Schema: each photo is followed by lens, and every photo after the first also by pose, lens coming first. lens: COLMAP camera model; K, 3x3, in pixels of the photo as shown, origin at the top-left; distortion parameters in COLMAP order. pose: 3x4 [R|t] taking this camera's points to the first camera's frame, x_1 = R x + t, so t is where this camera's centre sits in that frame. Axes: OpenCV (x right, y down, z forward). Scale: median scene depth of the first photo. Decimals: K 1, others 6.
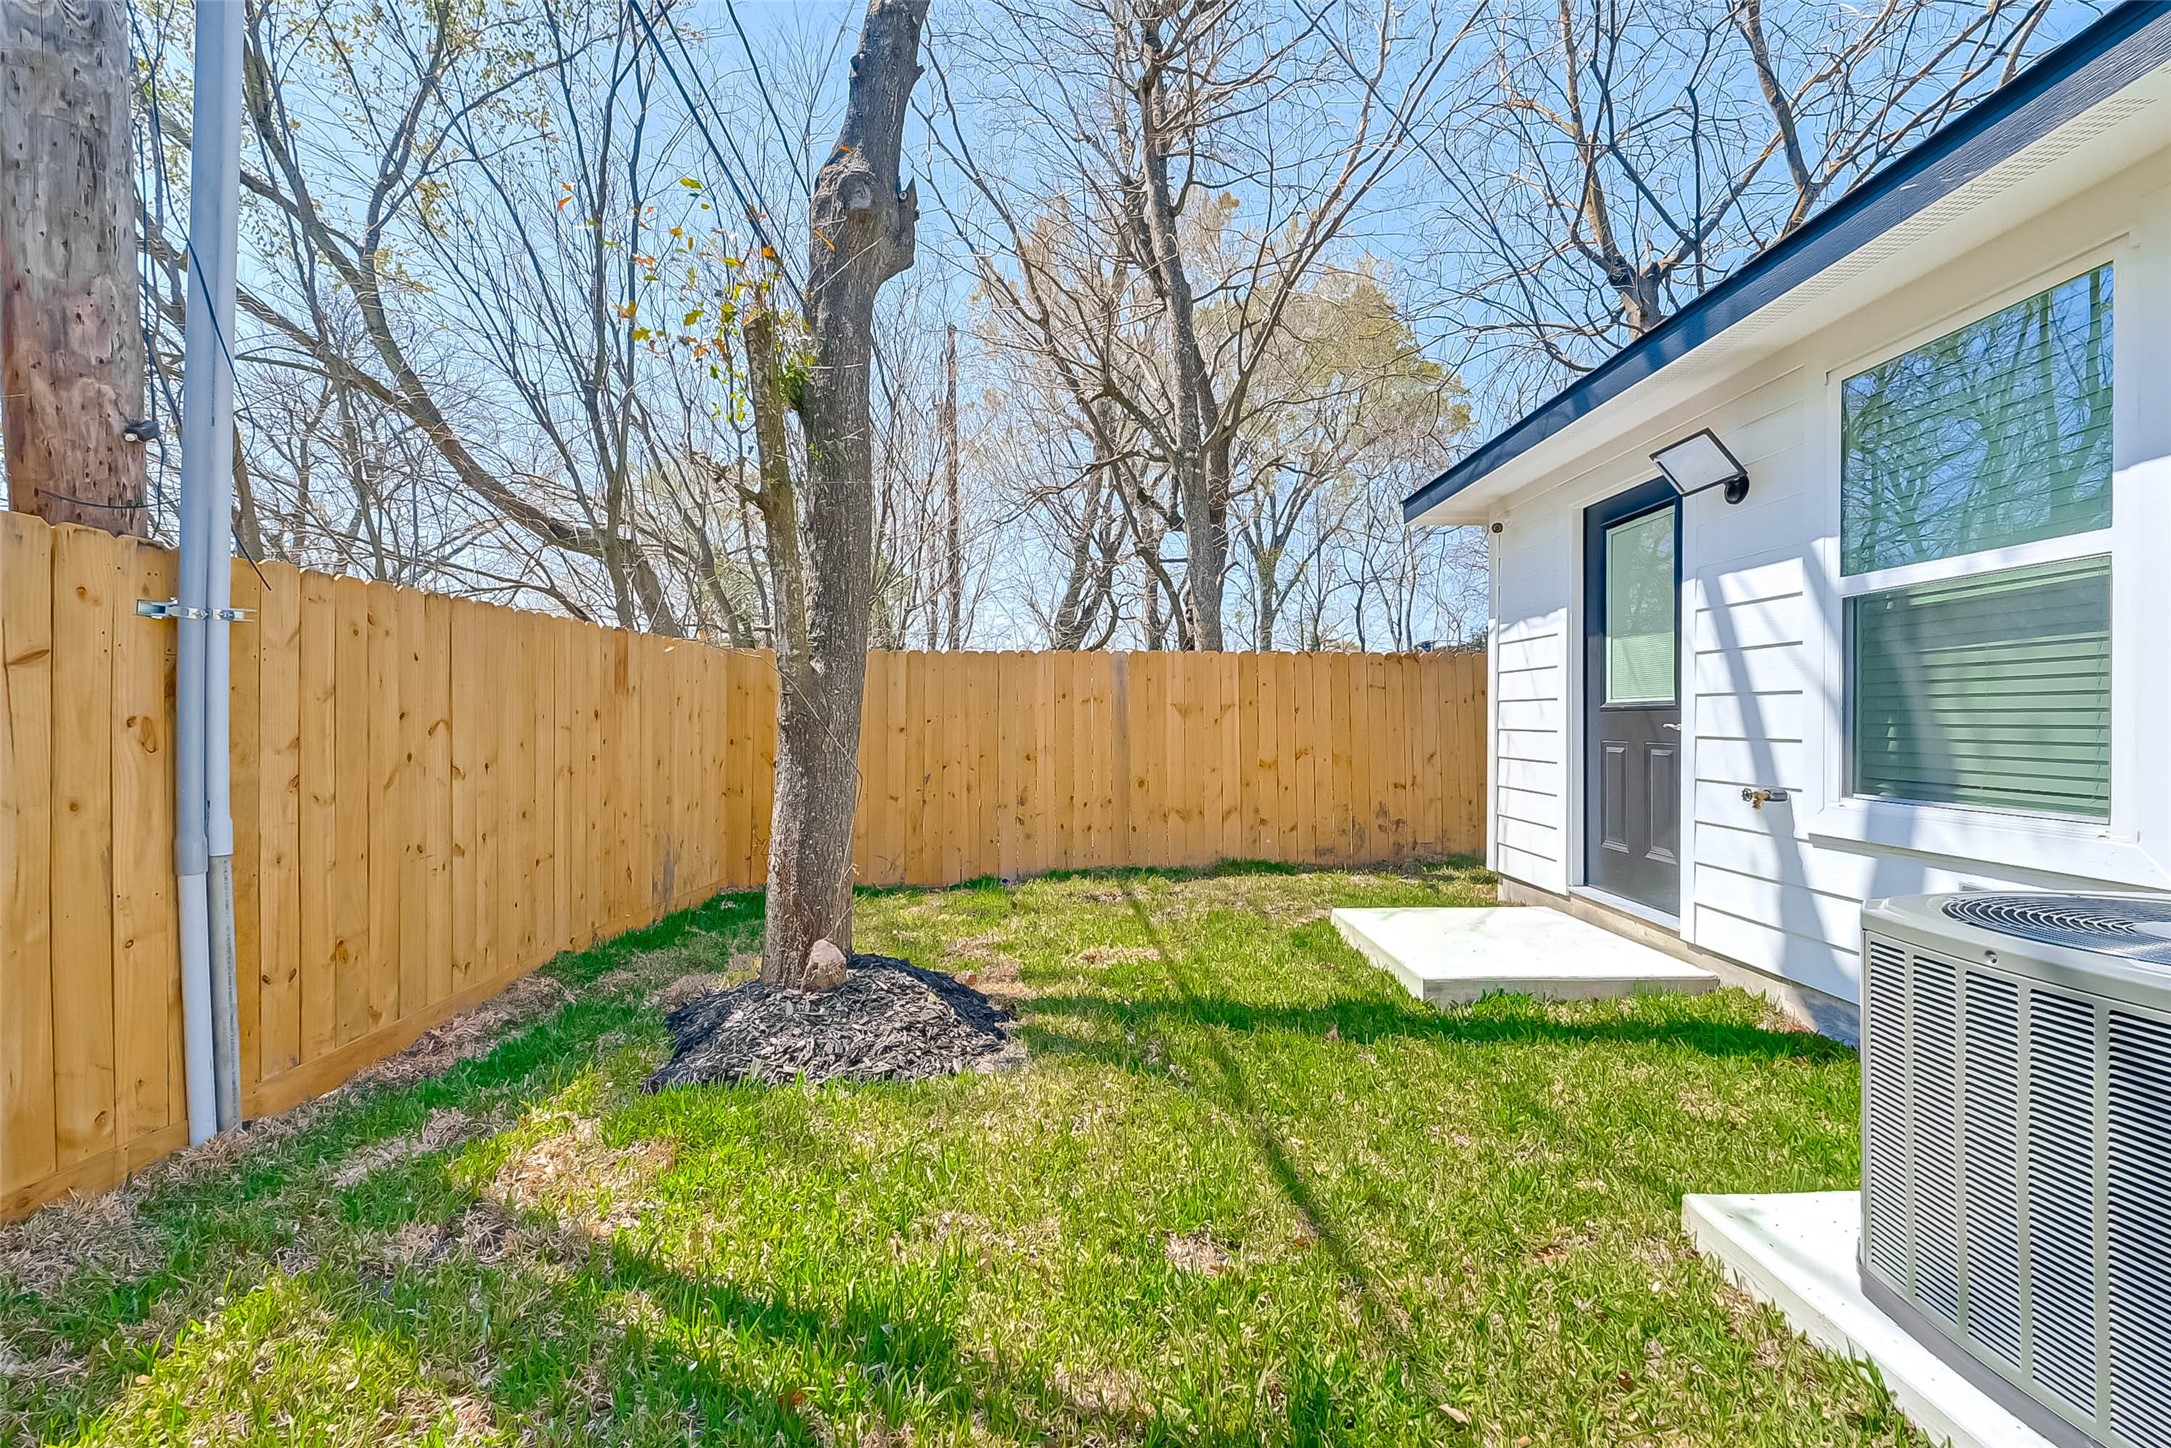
lens RADIAL K [[872.8, 0, 1093.2], [0, 872.8, 736.5], [0, 0, 1]] dist [0.000202, 0.000167]
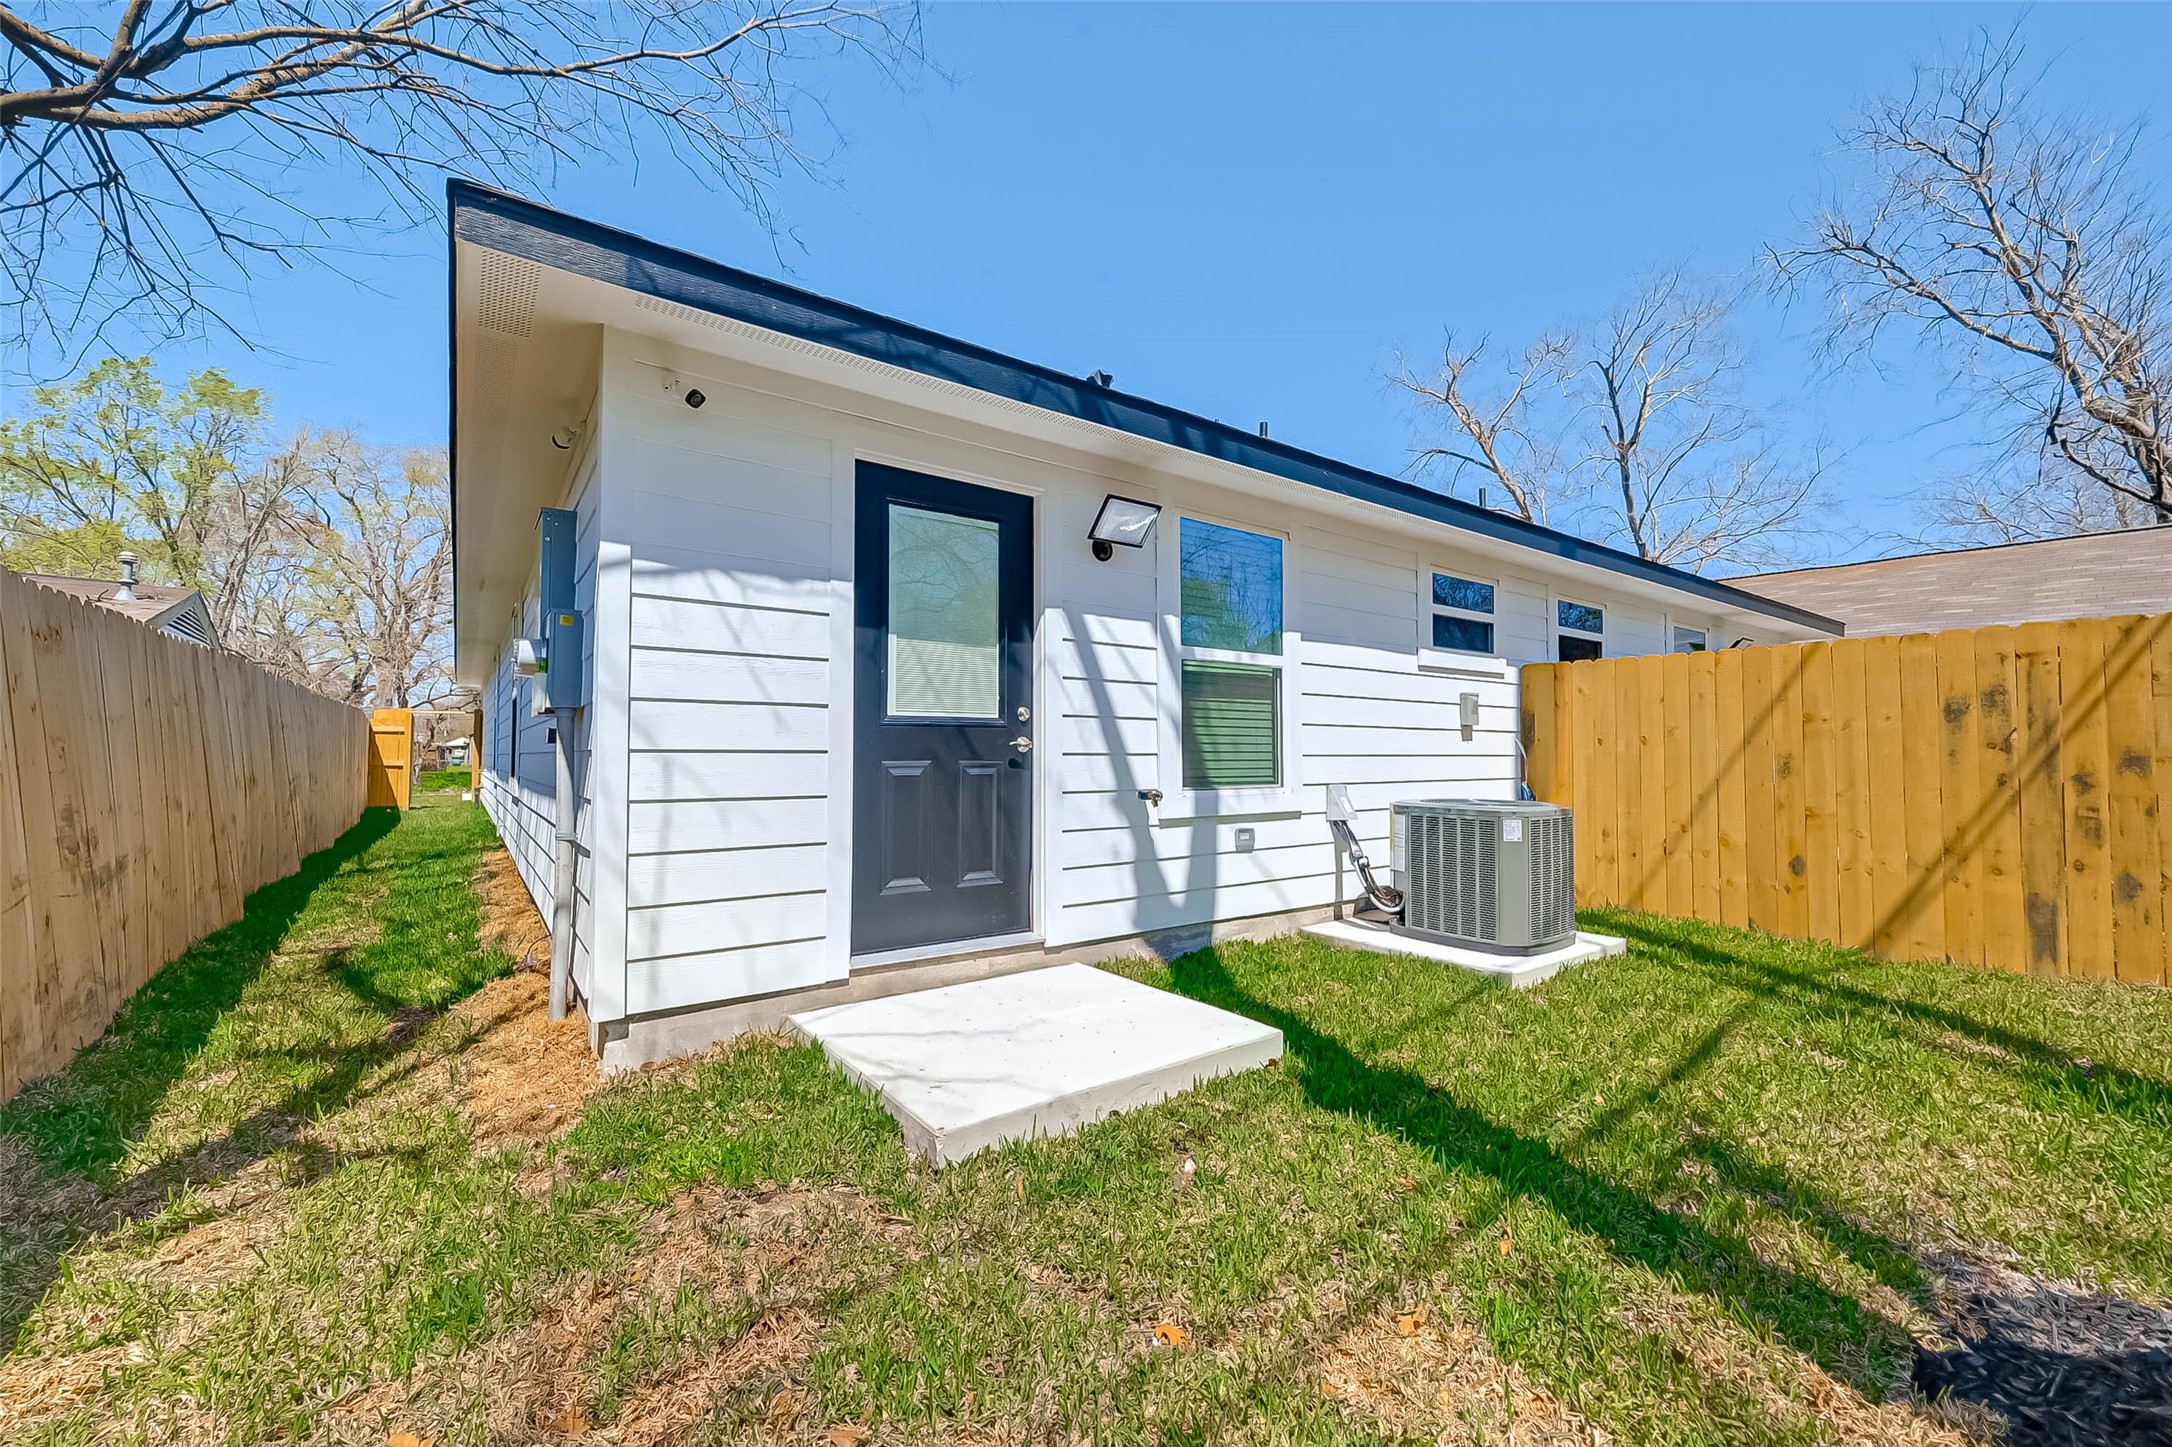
lens RADIAL K [[873.2, 0, 1073.3], [0, 873.2, 728.0], [0, 0, 1]] dist [0.000202, 0.000167]
pose [[-0.589754, 0.022074, 0.807281, -0.218619], [0.015099, 0.999753, -0.016306, -0.014425], [-0.807442, 0.002572, -0.589941, 1.760213]]
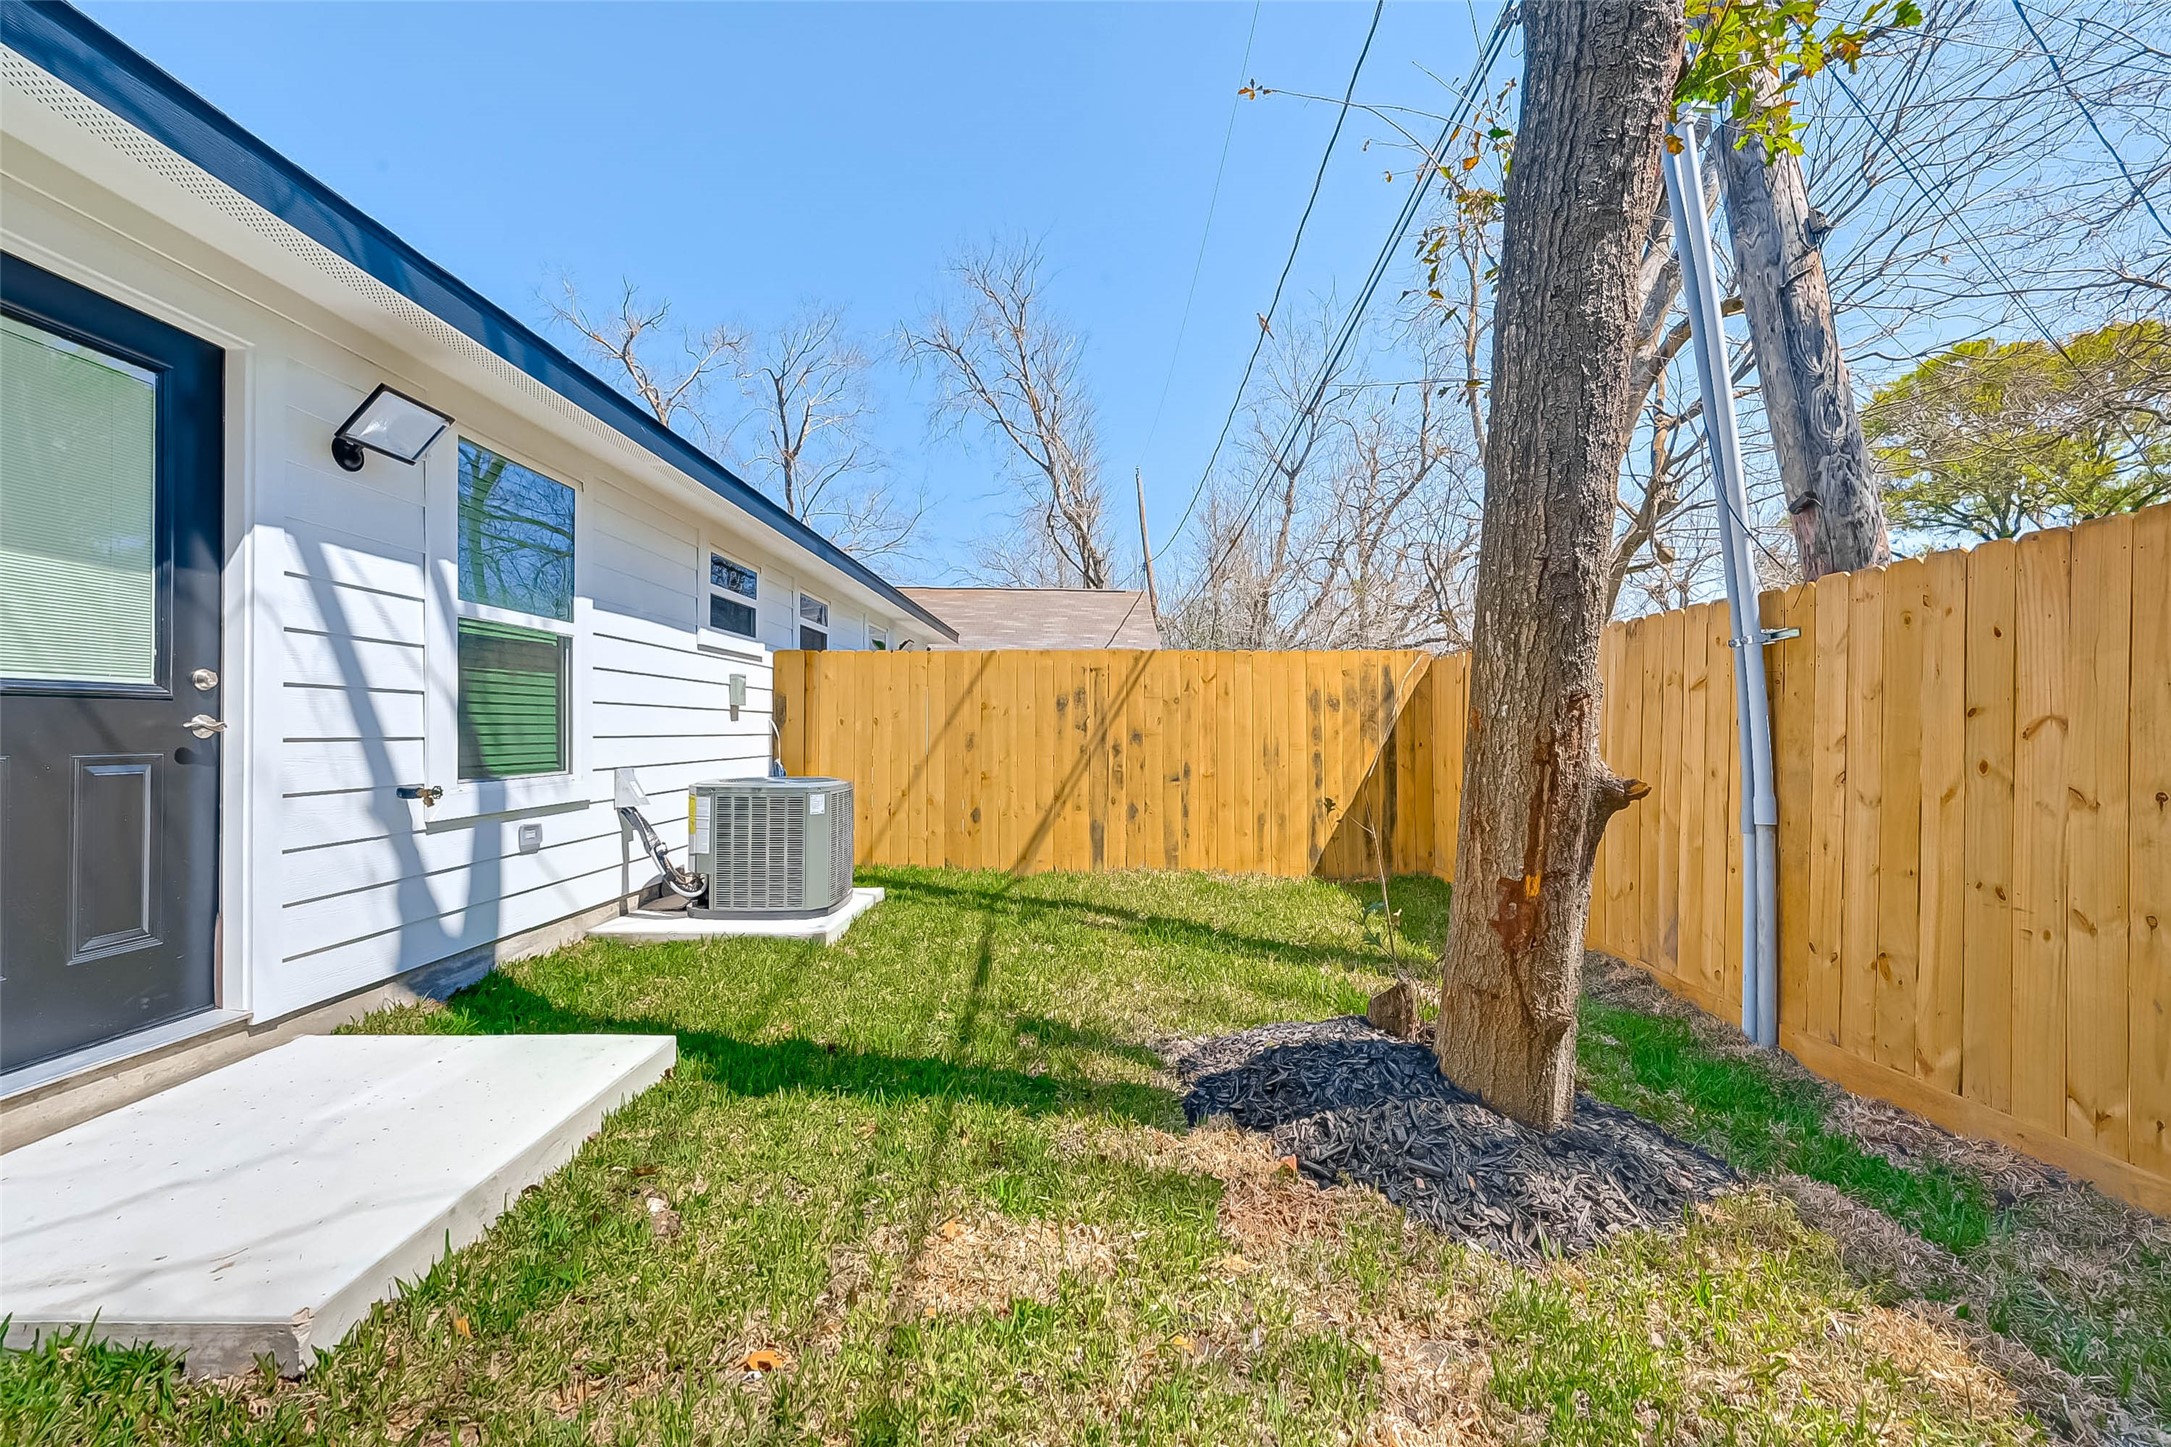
lens RADIAL K [[872.8, 0, 1099.6], [0, 872.8, 729.5], [0, 0, 1]] dist [0.000202, 0.000167]
pose [[-0.999985, -0.000204, -0.005516, -0.009777], [-0.000323, 0.999765, 0.021662, -0.026651], [0.005510, 0.021664, -0.999750, 1.893910]]
